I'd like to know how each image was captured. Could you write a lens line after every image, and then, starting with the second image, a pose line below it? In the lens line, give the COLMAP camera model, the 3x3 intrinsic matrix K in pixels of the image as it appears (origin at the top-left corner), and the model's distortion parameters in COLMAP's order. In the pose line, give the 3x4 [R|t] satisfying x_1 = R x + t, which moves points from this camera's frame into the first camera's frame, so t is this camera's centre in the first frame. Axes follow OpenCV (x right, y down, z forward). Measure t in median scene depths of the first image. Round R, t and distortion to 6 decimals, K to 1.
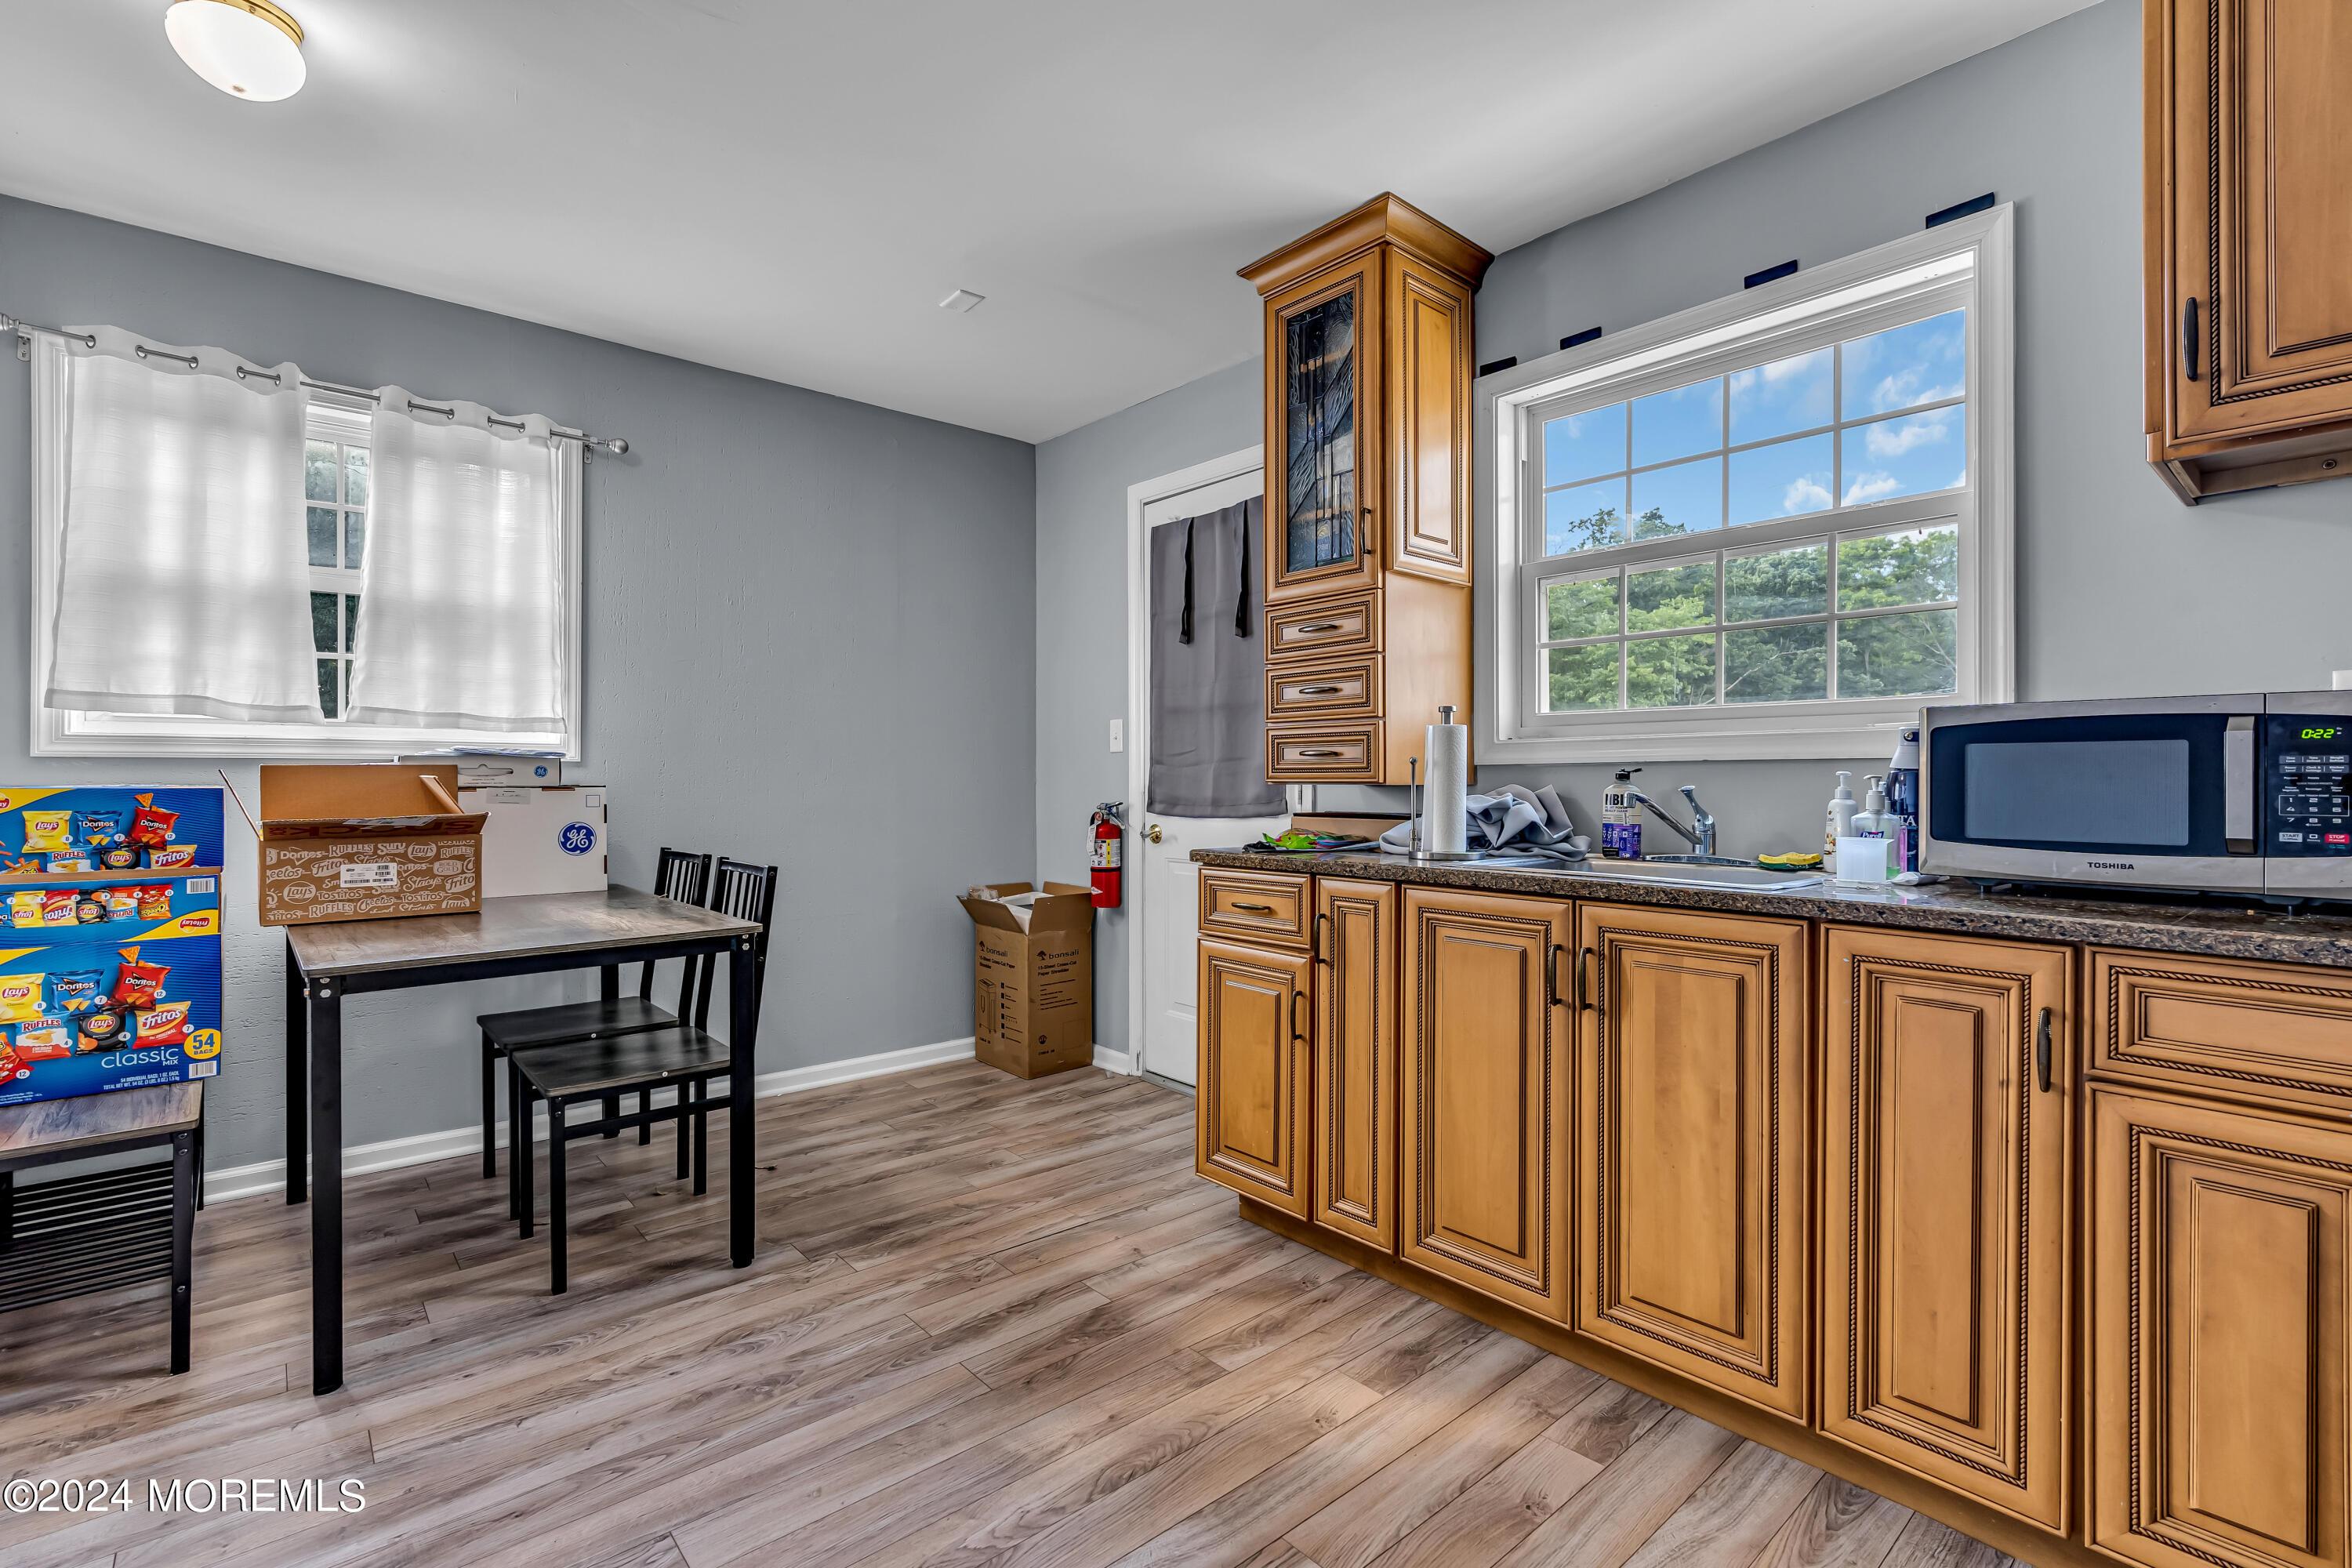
lens RADIAL K [[1060.1, 0, 1184.0], [0, 1060.1, 771.7], [0, 0, 1]] dist [-0.002045, 0.003421]
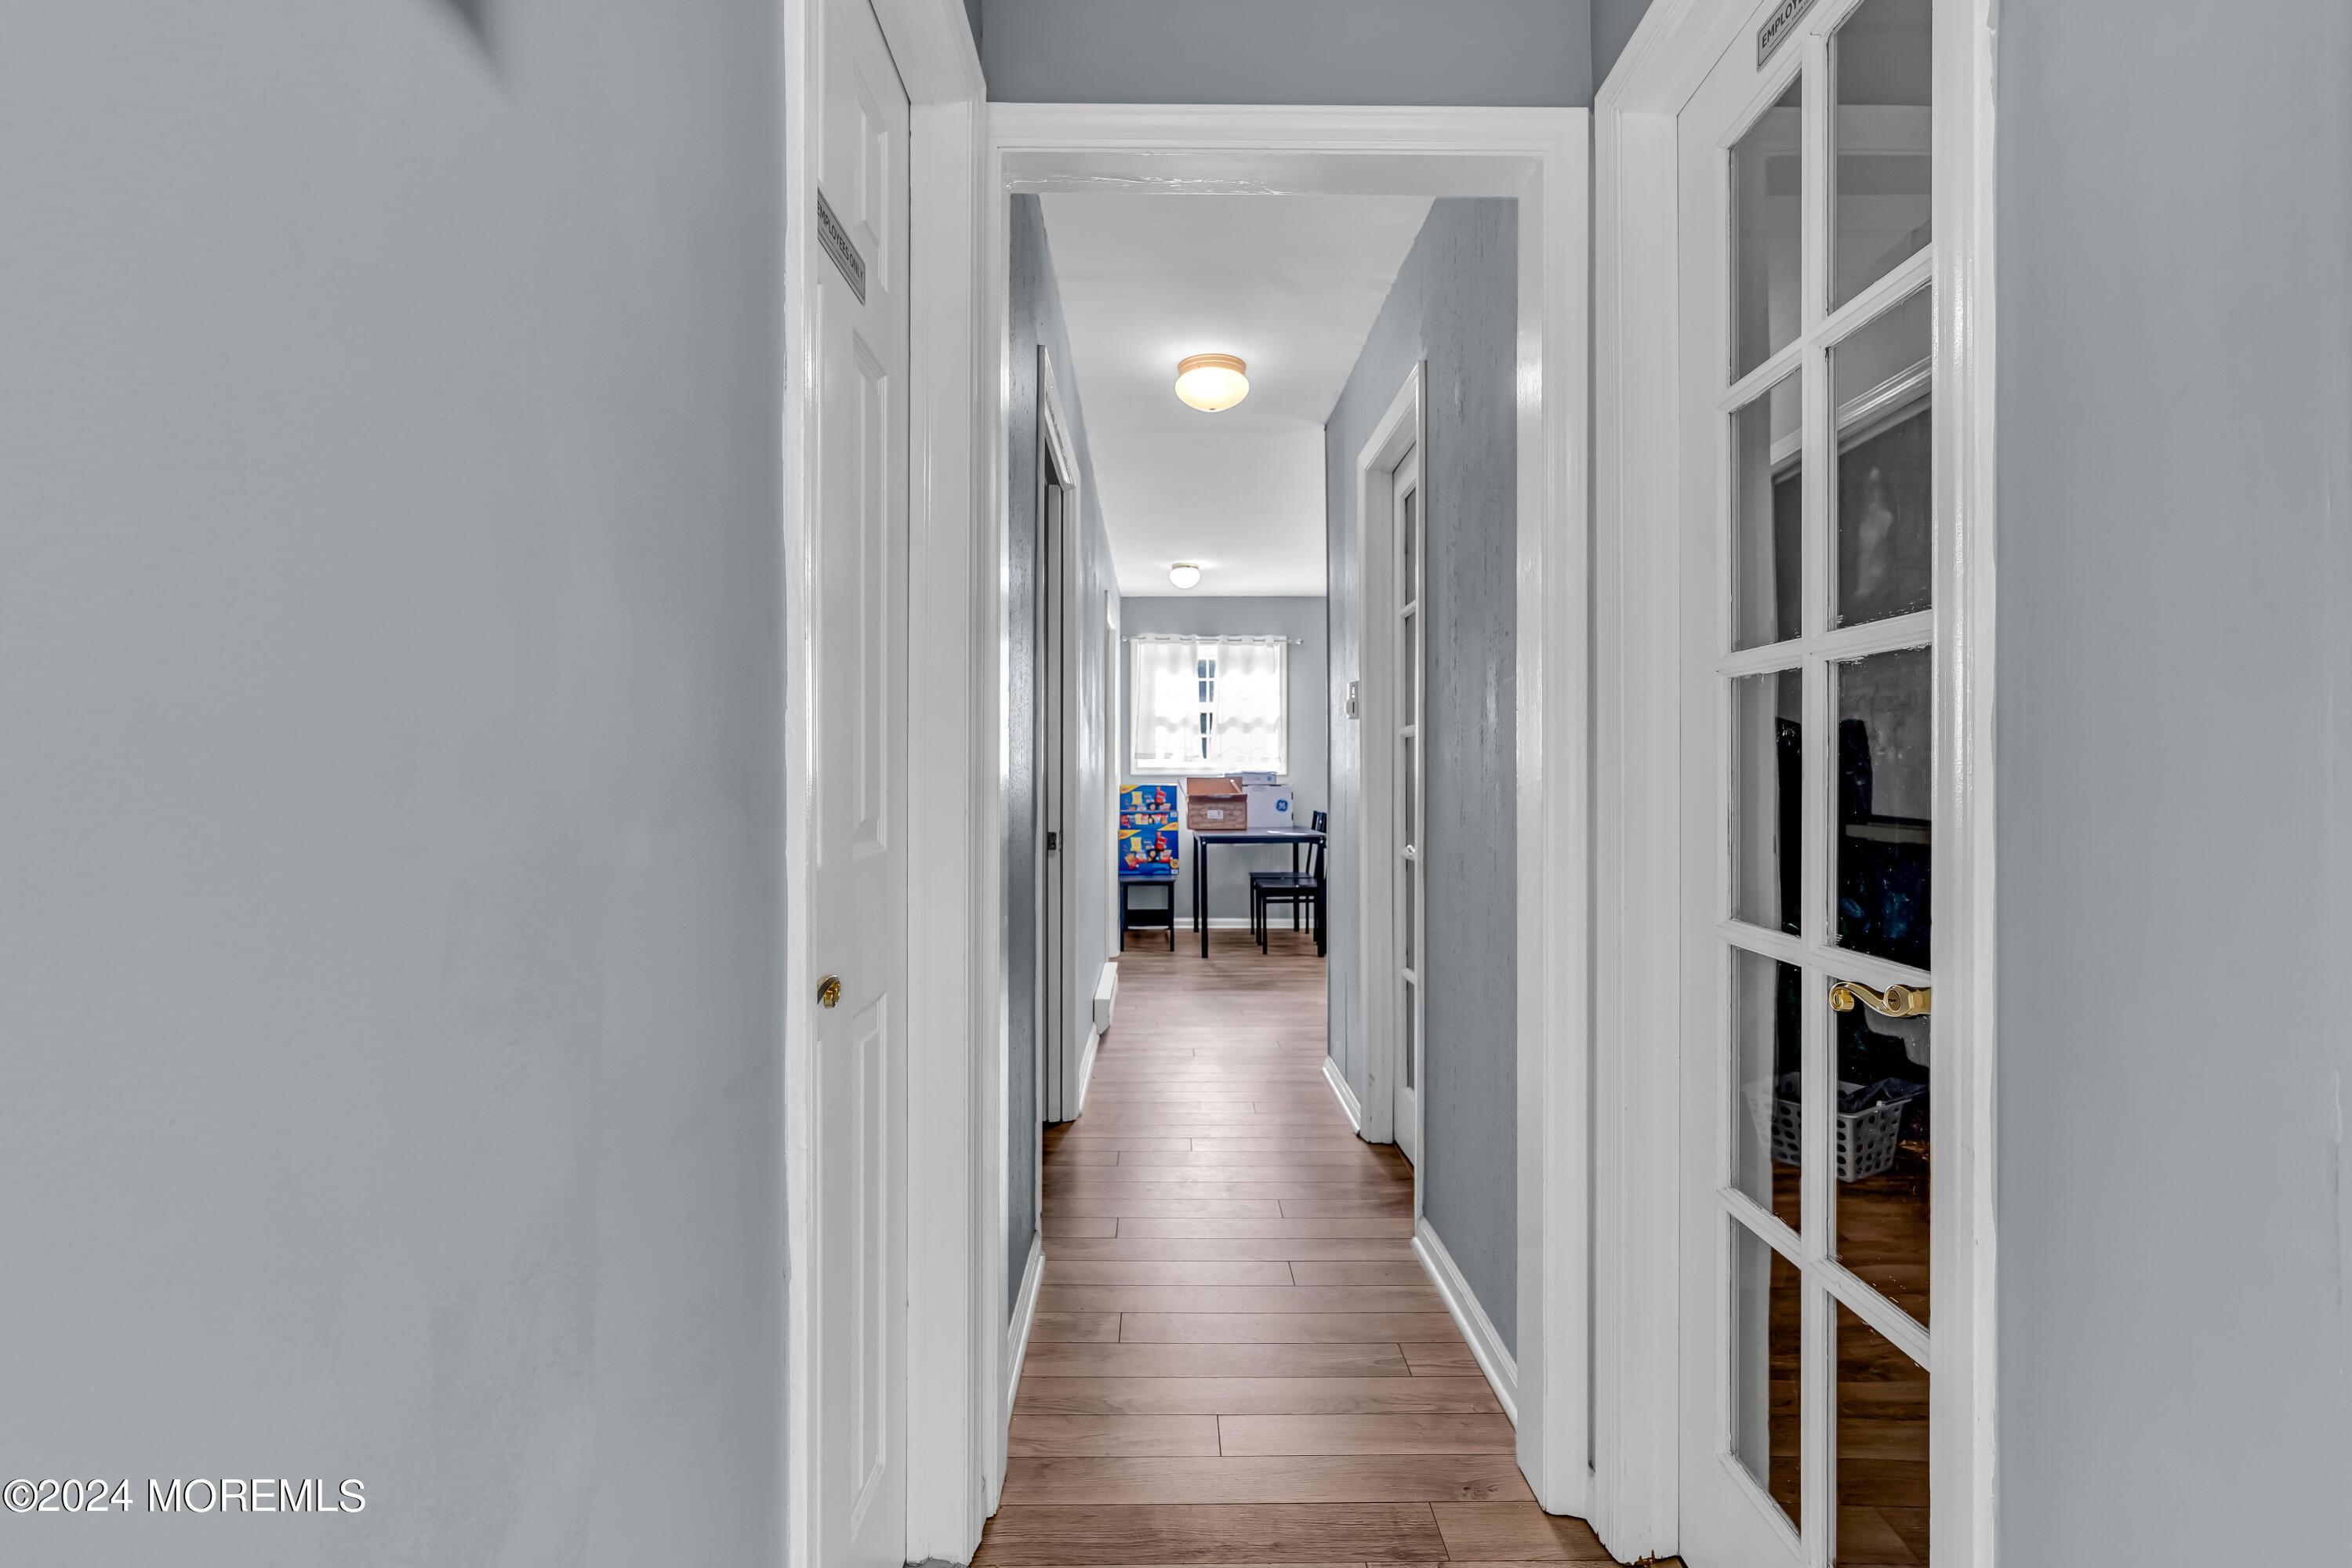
lens RADIAL K [[1060.1, 0, 1175.7], [0, 1060.1, 785.1], [0, 0, 1]] dist [-0.002045, 0.003421]
pose [[0.759422, 0.001650, -0.650597, 1.068105], [0.001791, 0.999988, 0.004627, 0.002309], [0.650596, -0.004679, 0.759409, -1.312869]]
